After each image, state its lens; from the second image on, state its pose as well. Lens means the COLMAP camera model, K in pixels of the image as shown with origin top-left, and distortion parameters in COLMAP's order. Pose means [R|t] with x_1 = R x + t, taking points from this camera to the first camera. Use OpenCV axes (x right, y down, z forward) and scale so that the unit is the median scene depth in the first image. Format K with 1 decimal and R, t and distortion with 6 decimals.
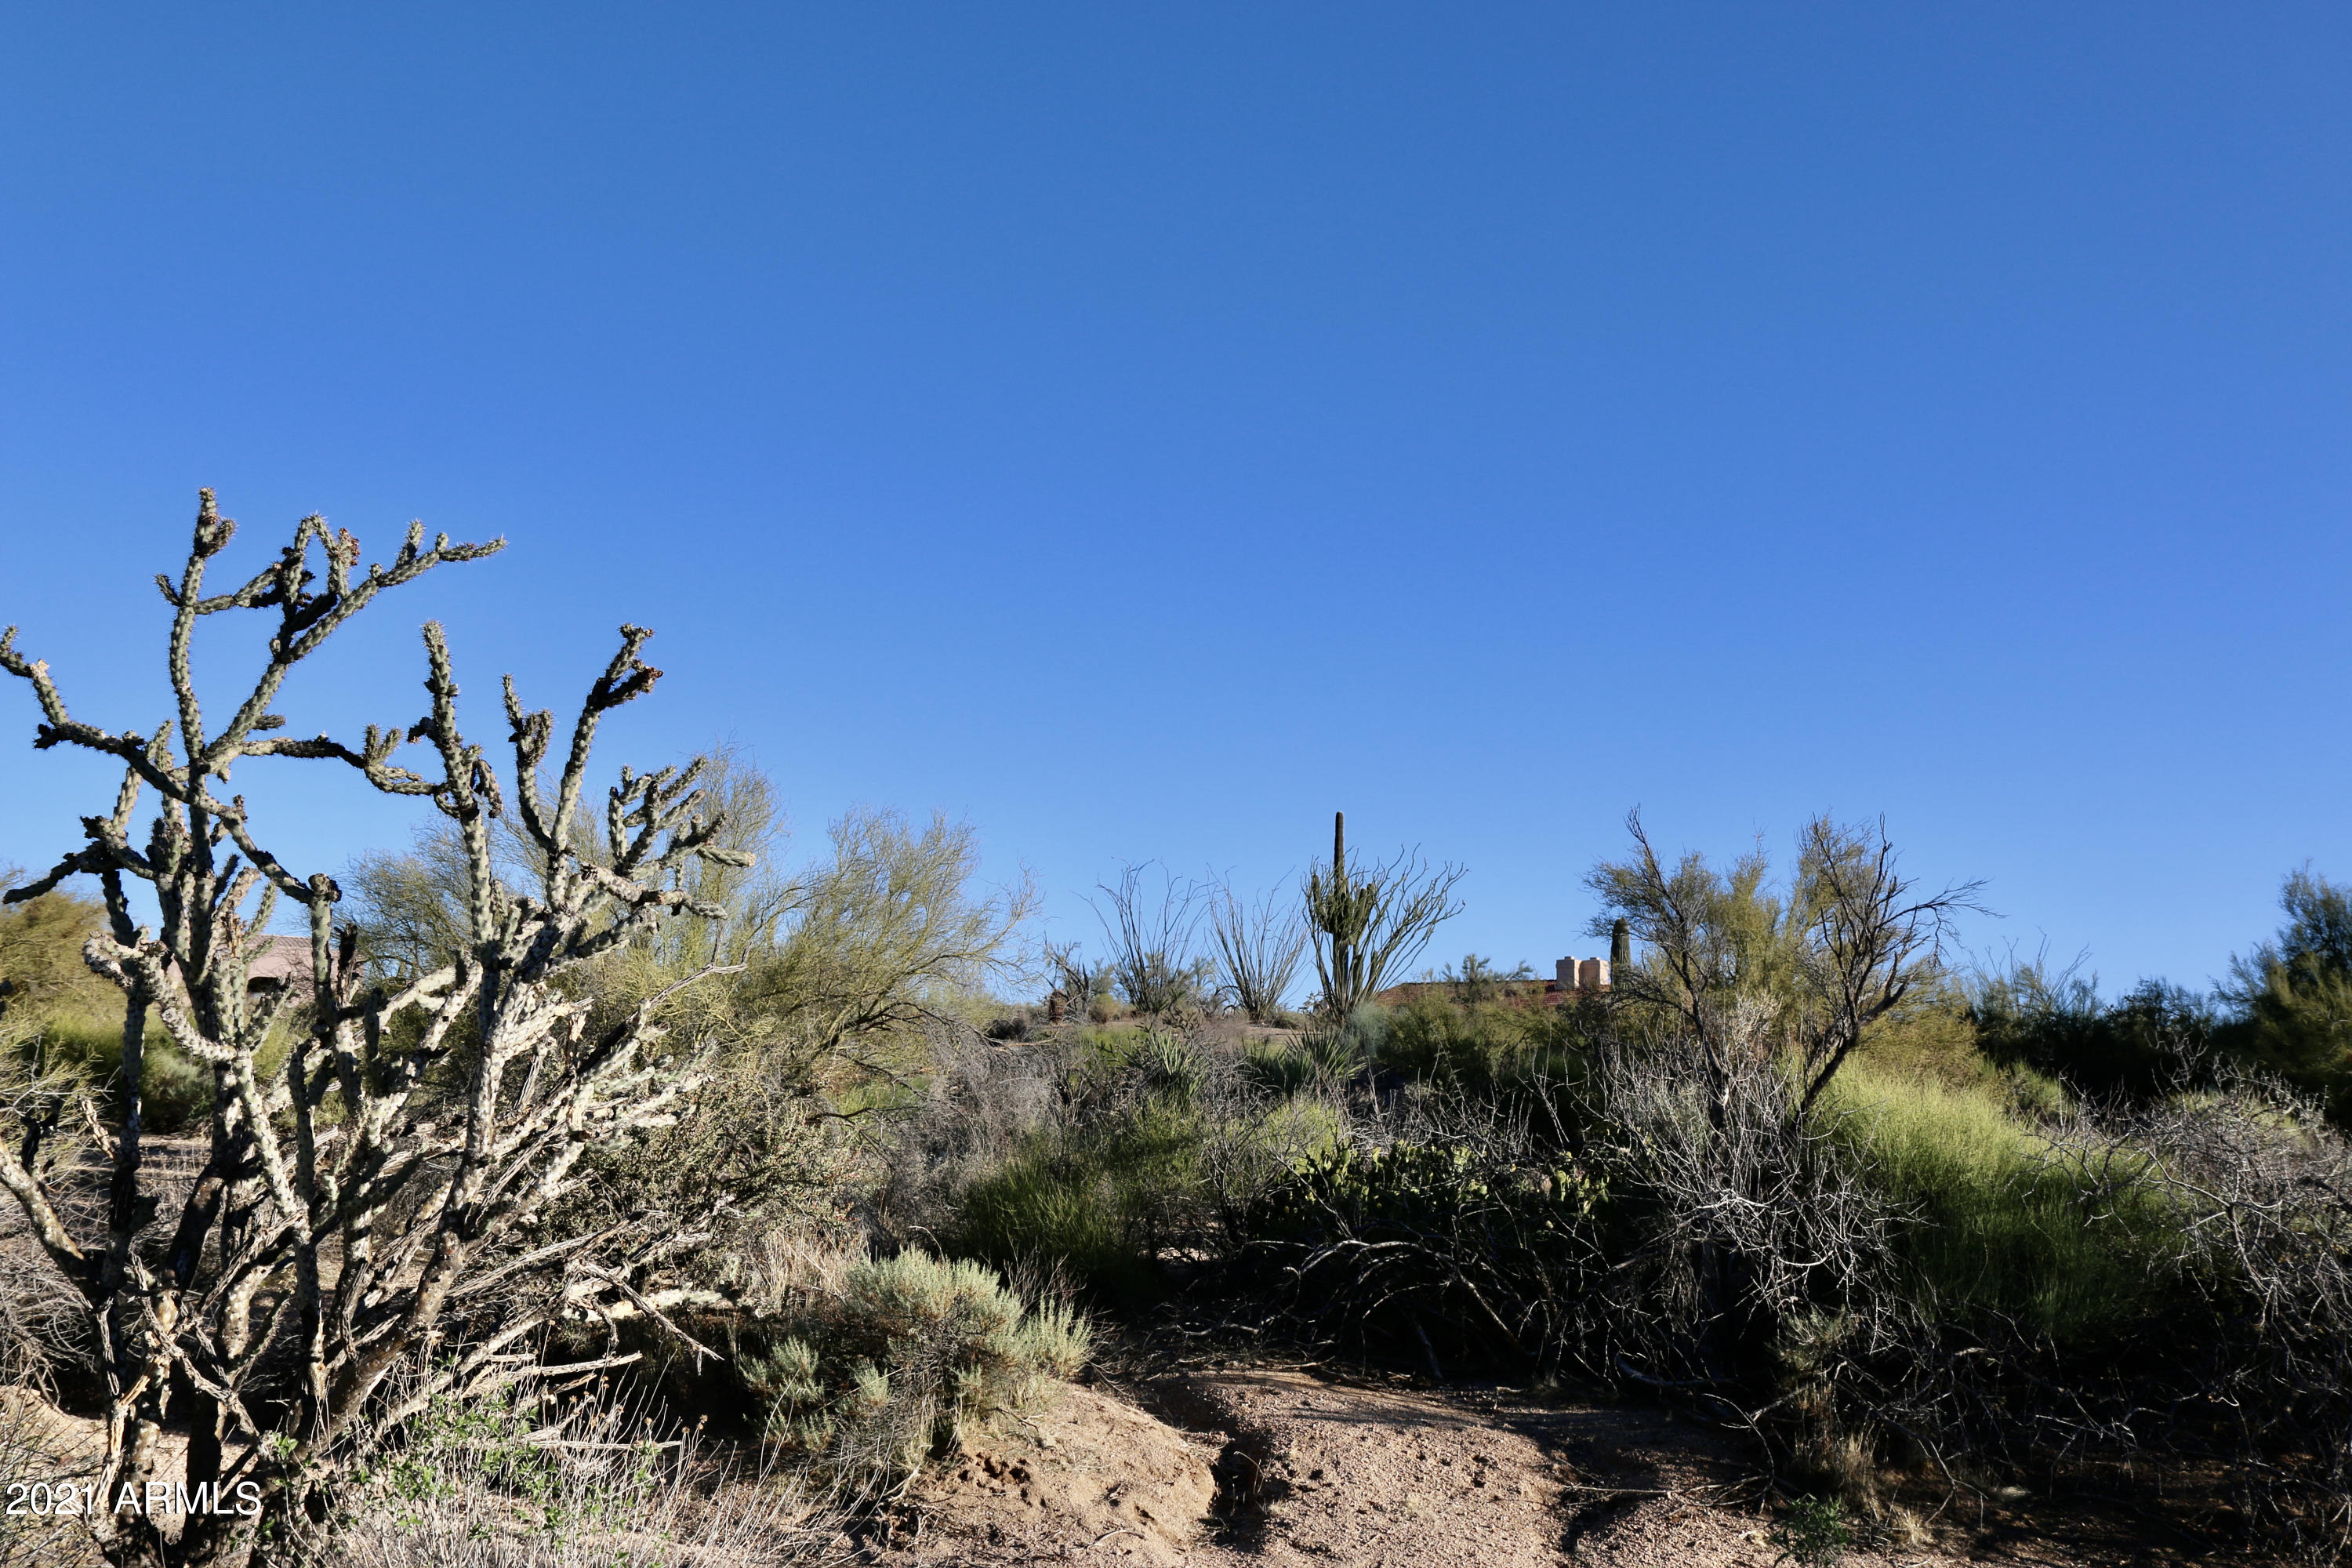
lens RADIAL K [[2171.3, 0, 1187.7], [0, 2171.3, 773.6], [0, 0, 1]] dist [-0.062633, 0.155052]
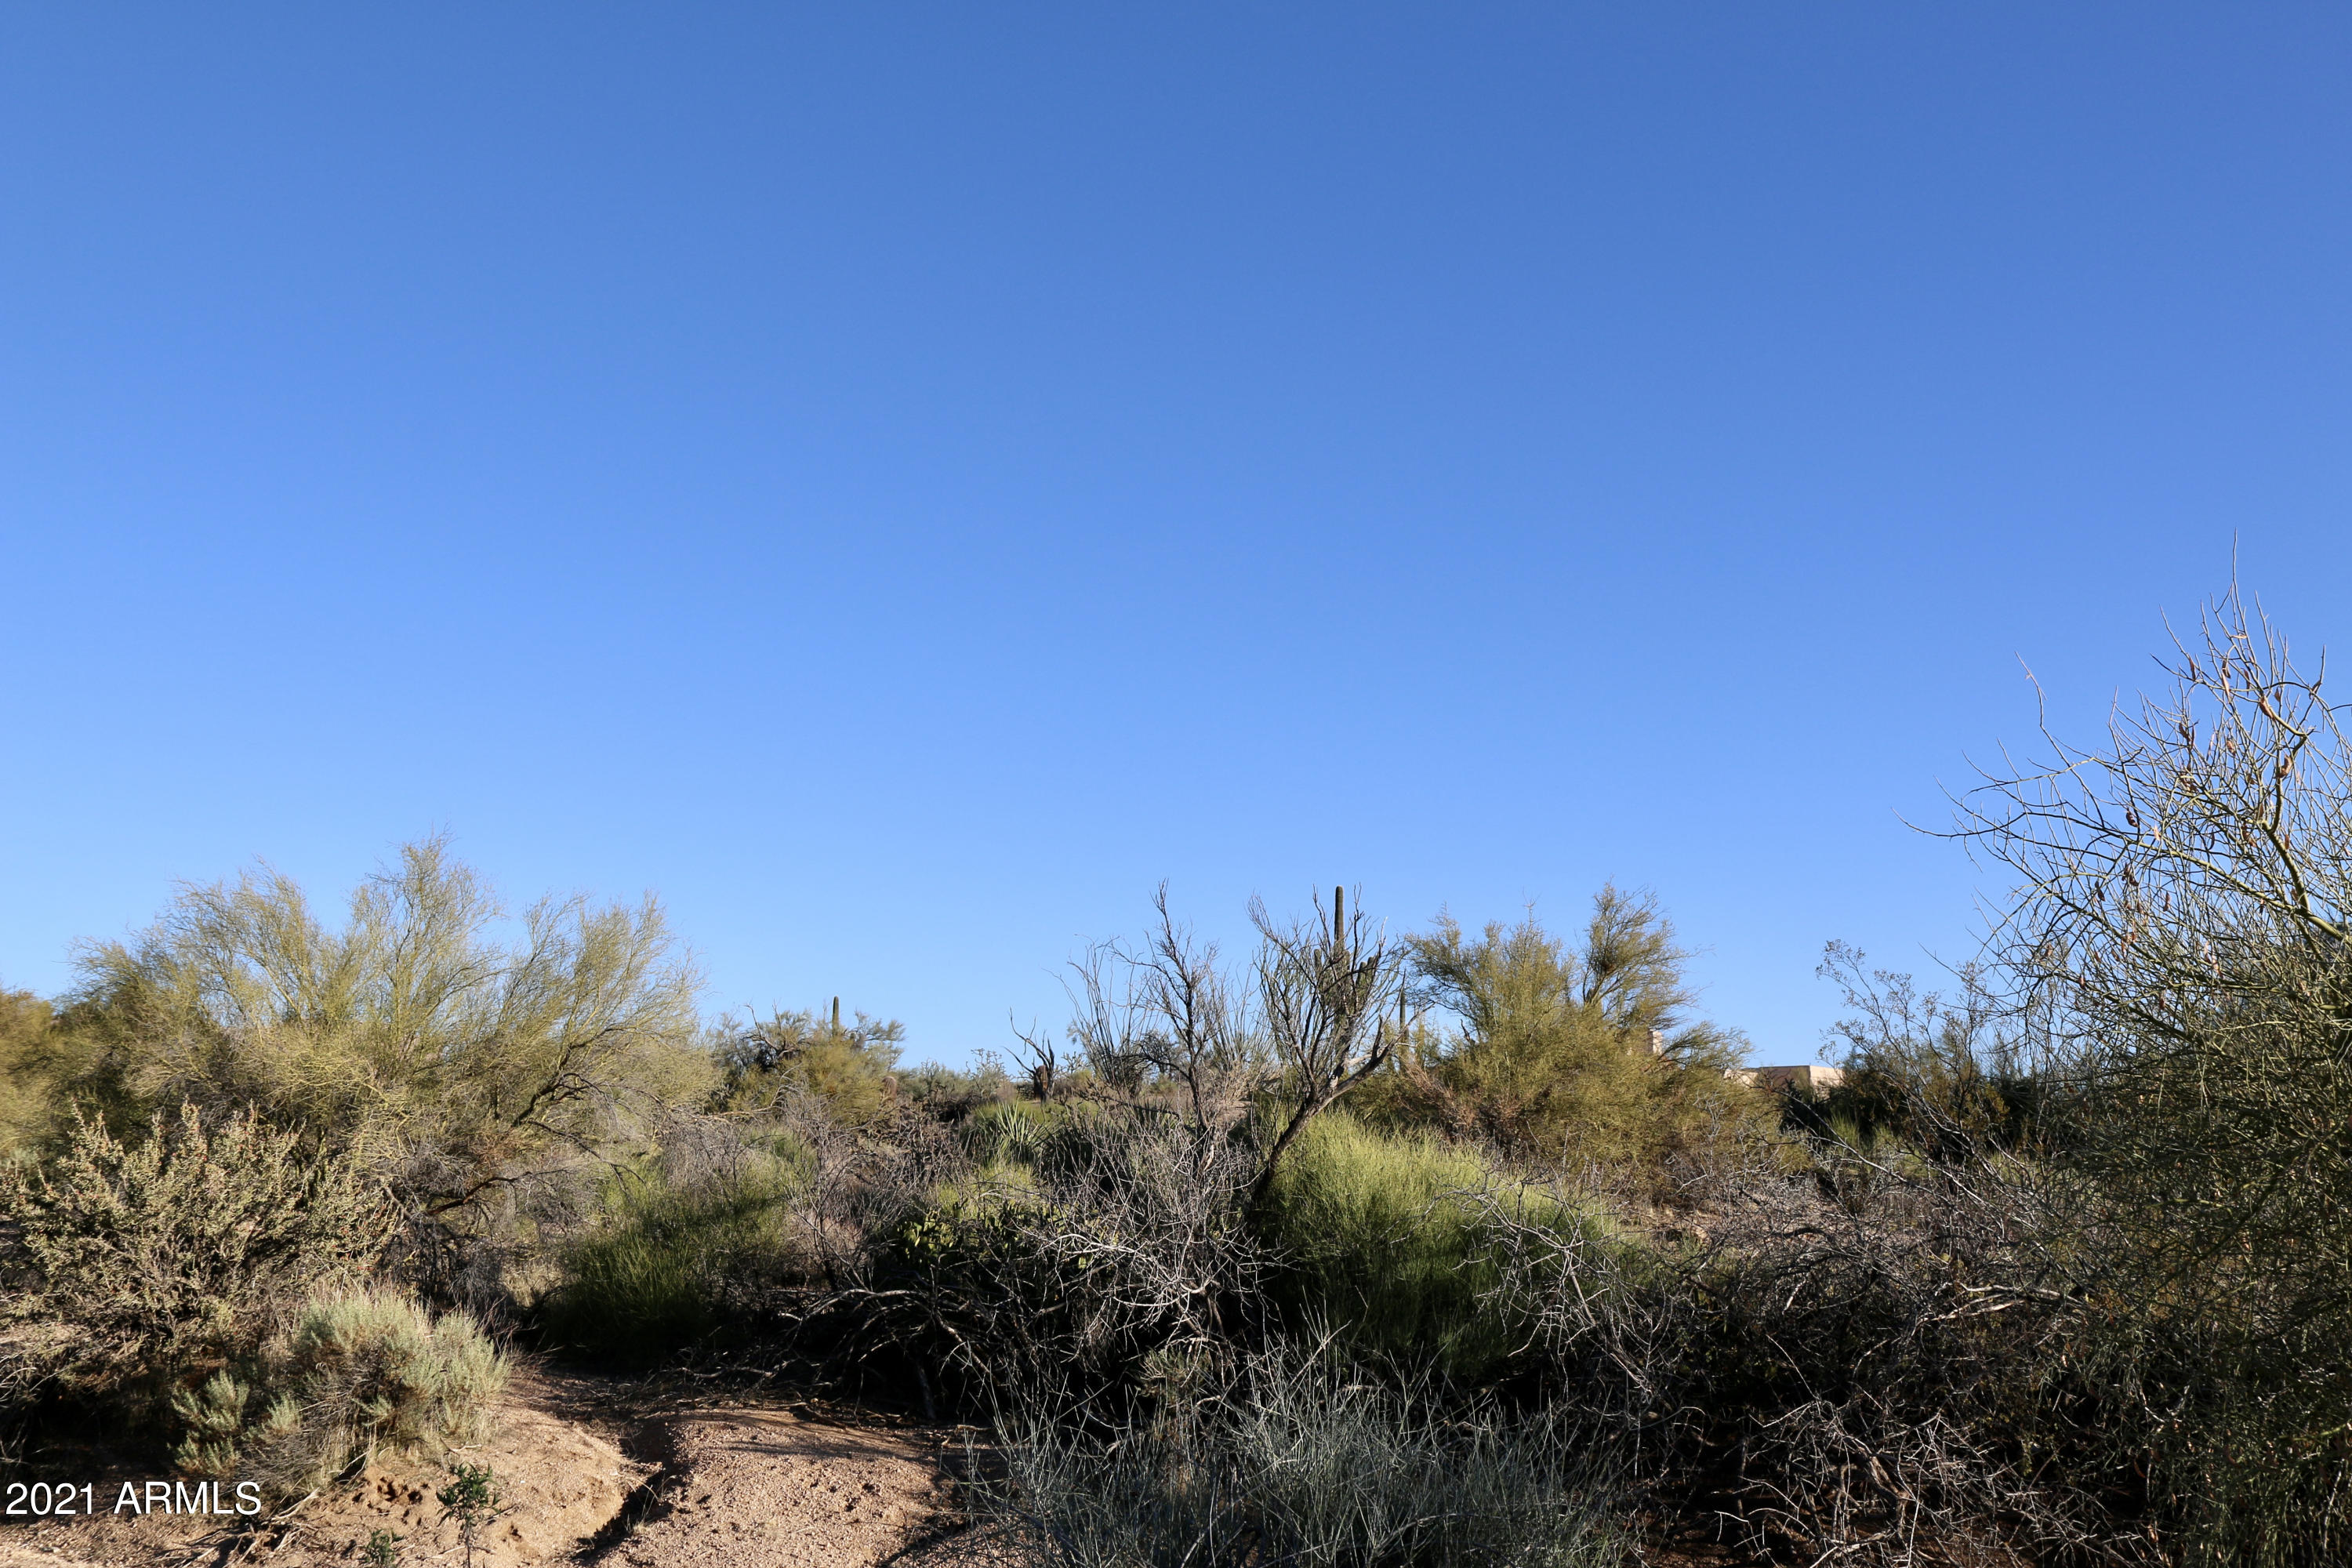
lens RADIAL K [[2171.3, 0, 1187.7], [0, 2171.3, 773.6], [0, 0, 1]] dist [-0.062633, 0.155052]
pose [[0.998505, -0.017176, -0.051895, 0.328912], [0.015327, 0.999240, -0.035834, 0.000636], [0.052471, 0.034985, 0.998009, -0.080212]]
